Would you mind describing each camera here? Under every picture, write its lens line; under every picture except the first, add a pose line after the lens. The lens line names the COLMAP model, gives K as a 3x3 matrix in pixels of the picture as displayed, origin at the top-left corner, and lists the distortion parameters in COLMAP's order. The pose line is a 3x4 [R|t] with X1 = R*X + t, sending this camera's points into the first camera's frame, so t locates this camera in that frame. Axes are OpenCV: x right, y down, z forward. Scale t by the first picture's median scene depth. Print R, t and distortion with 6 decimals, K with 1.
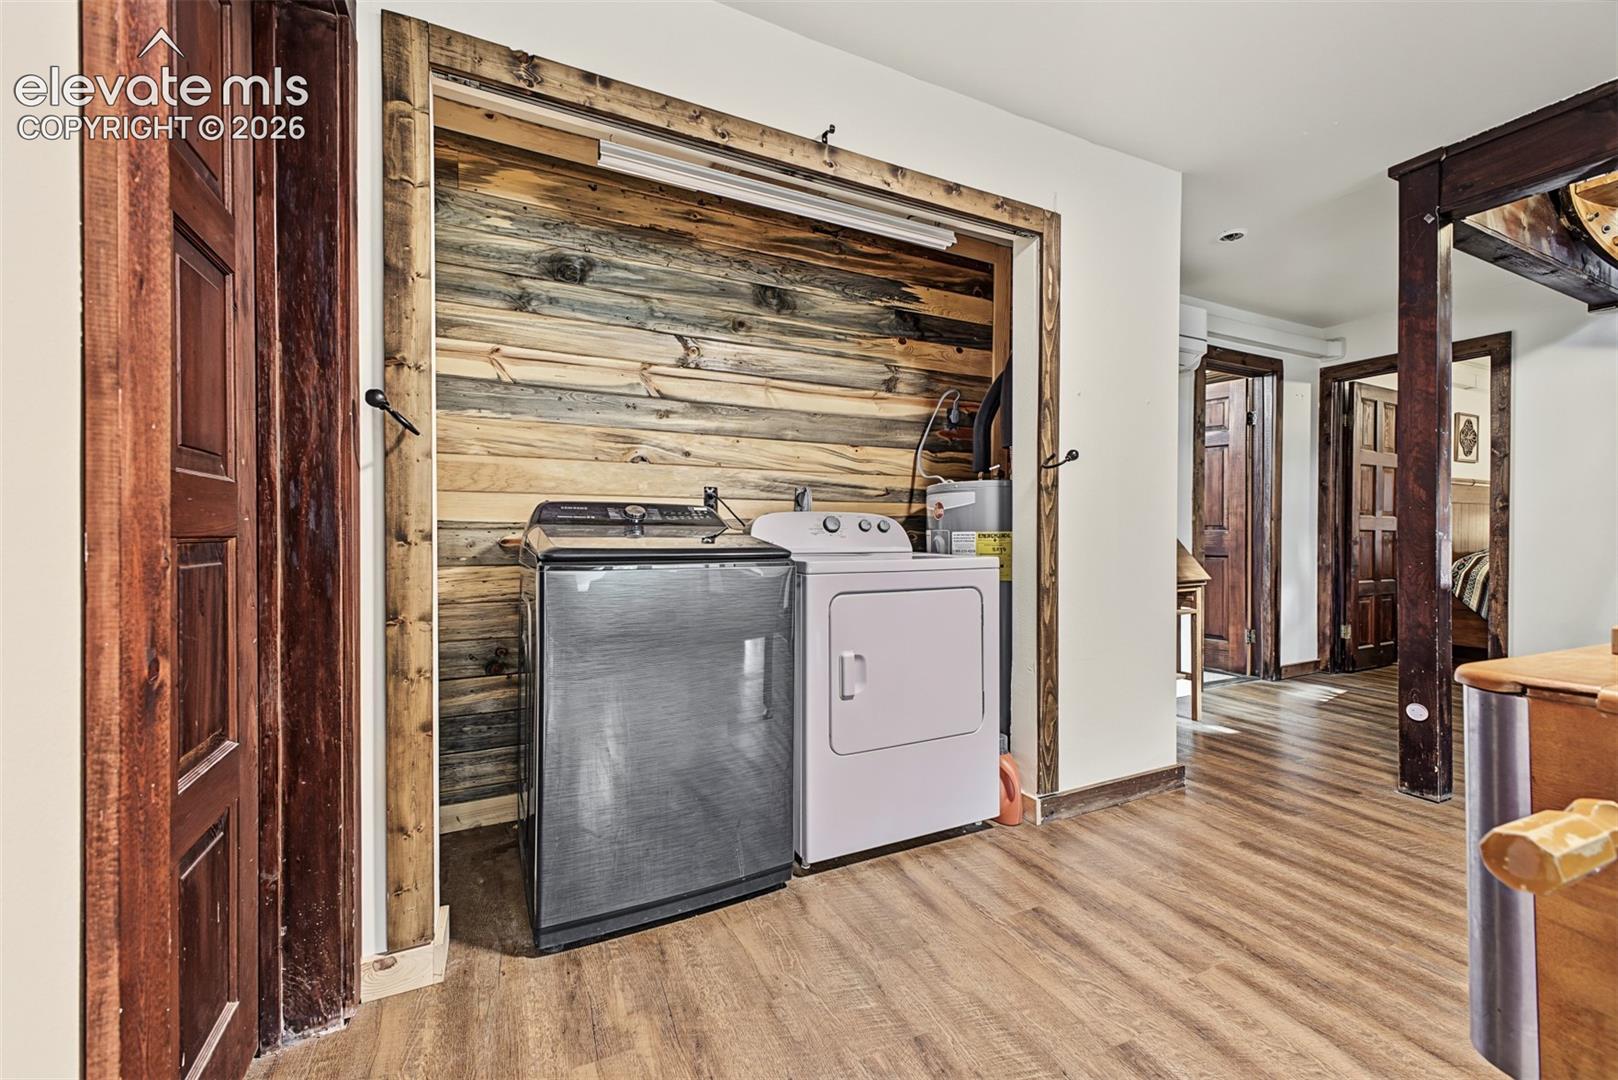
lens RADIAL K [[638.9, 0, 807.7], [0, 638.9, 537.2], [0, 0, 1]] dist [0.019954, -0.004502]
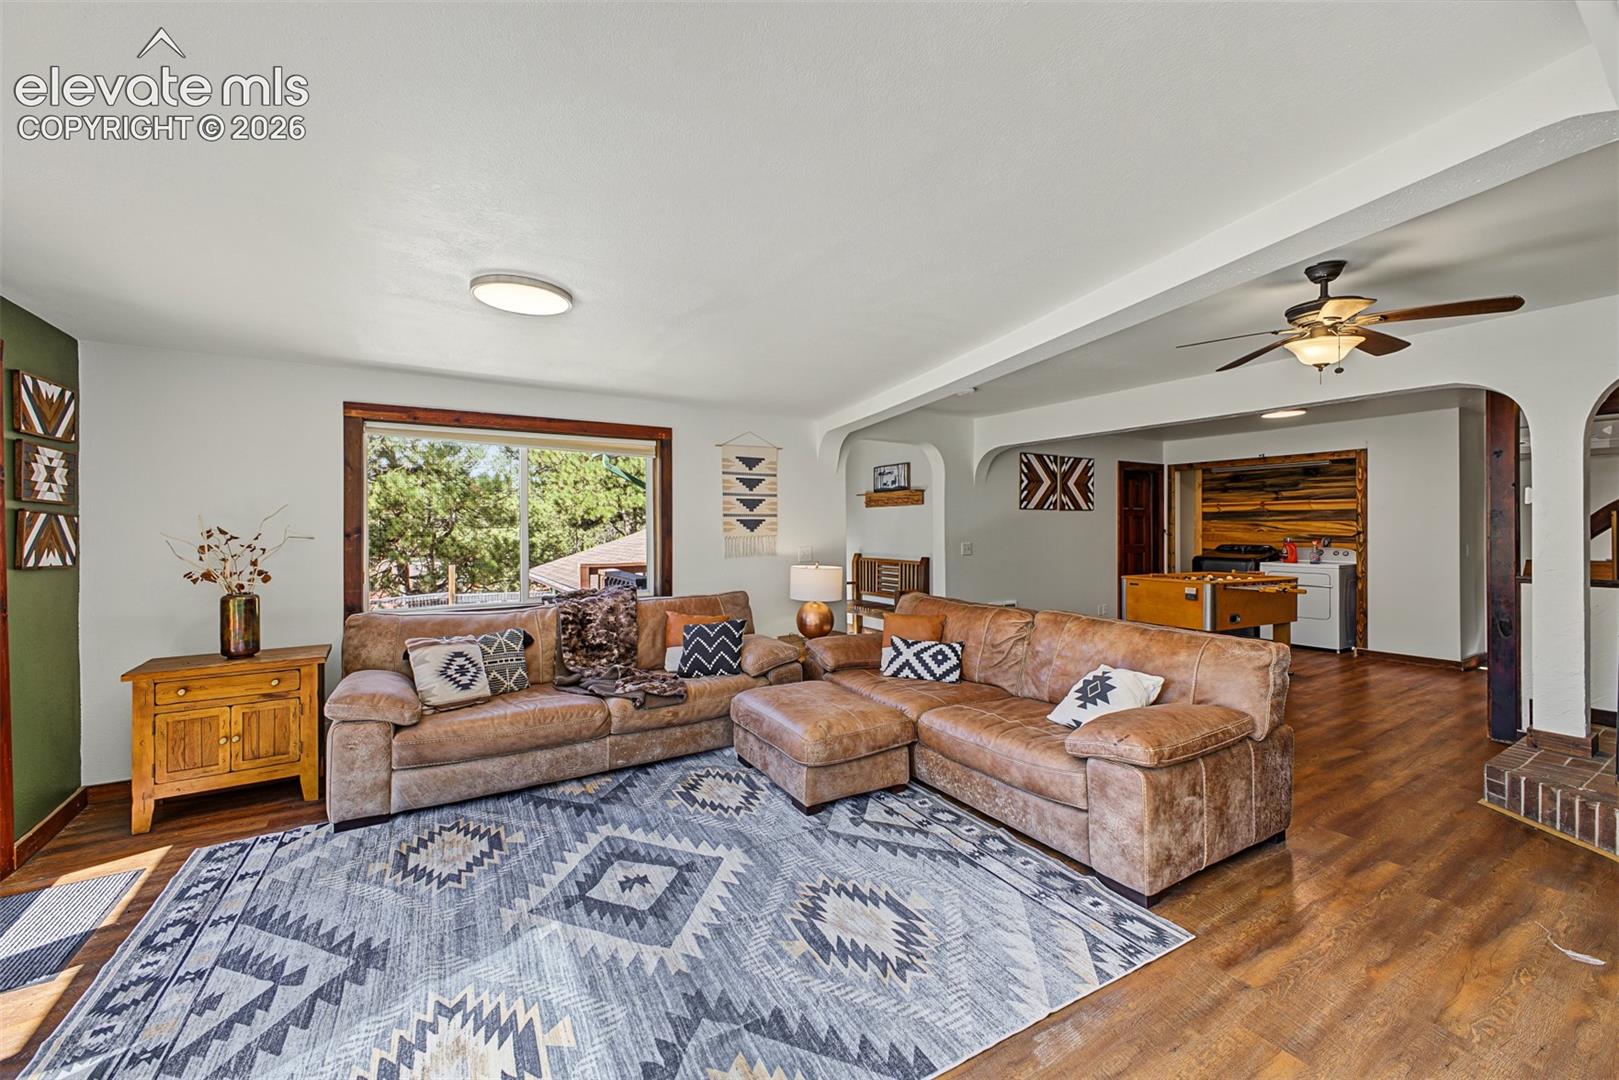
lens RADIAL K [[639.3, 0, 809.9], [0, 639.3, 527.2], [0, 0, 1]] dist [0.019954, -0.004502]
pose [[0.110837, -0.002776, -0.993835, 2.948533], [-0.004826, 0.999983, -0.003331, -0.123044], [0.993827, 0.005165, 0.110821, -1.778222]]
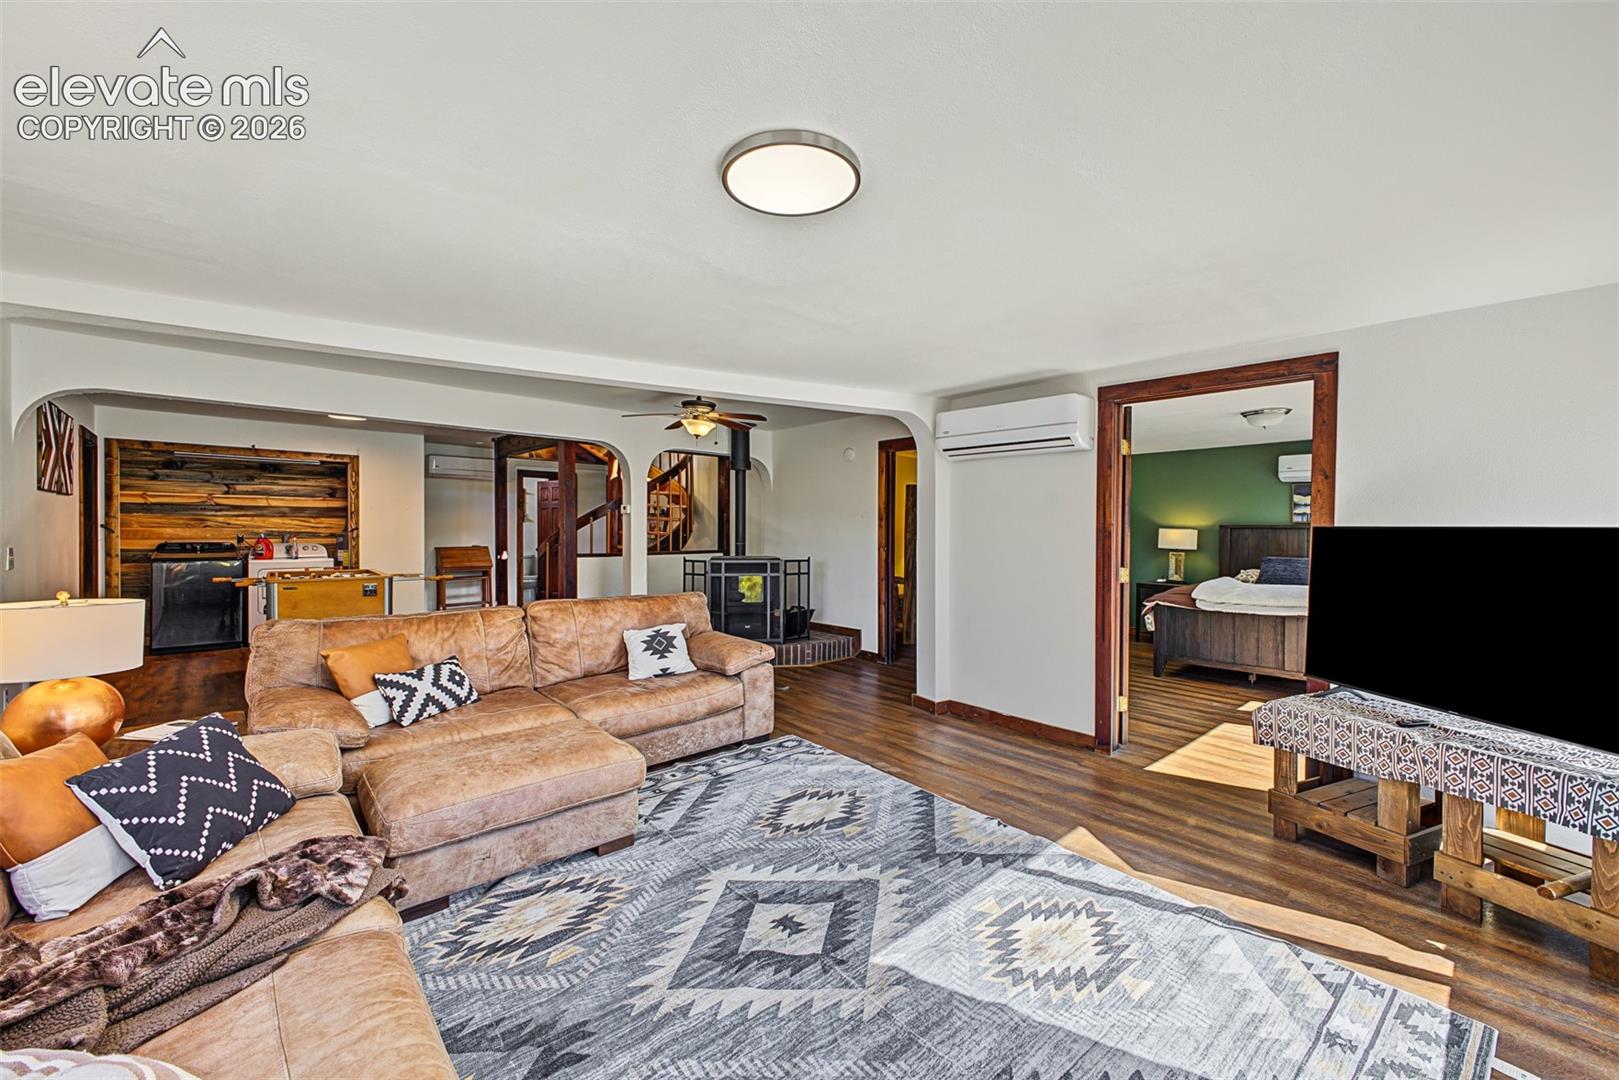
lens RADIAL K [[639.3, 0, 803.8], [0, 639.3, 534.4], [0, 0, 1]] dist [0.019954, -0.004502]
pose [[0.959677, 0.000785, 0.281103, 1.643437], [-0.002663, 0.999977, 0.006297, -0.115837], [-0.281091, -0.006791, 0.959657, -2.828259]]
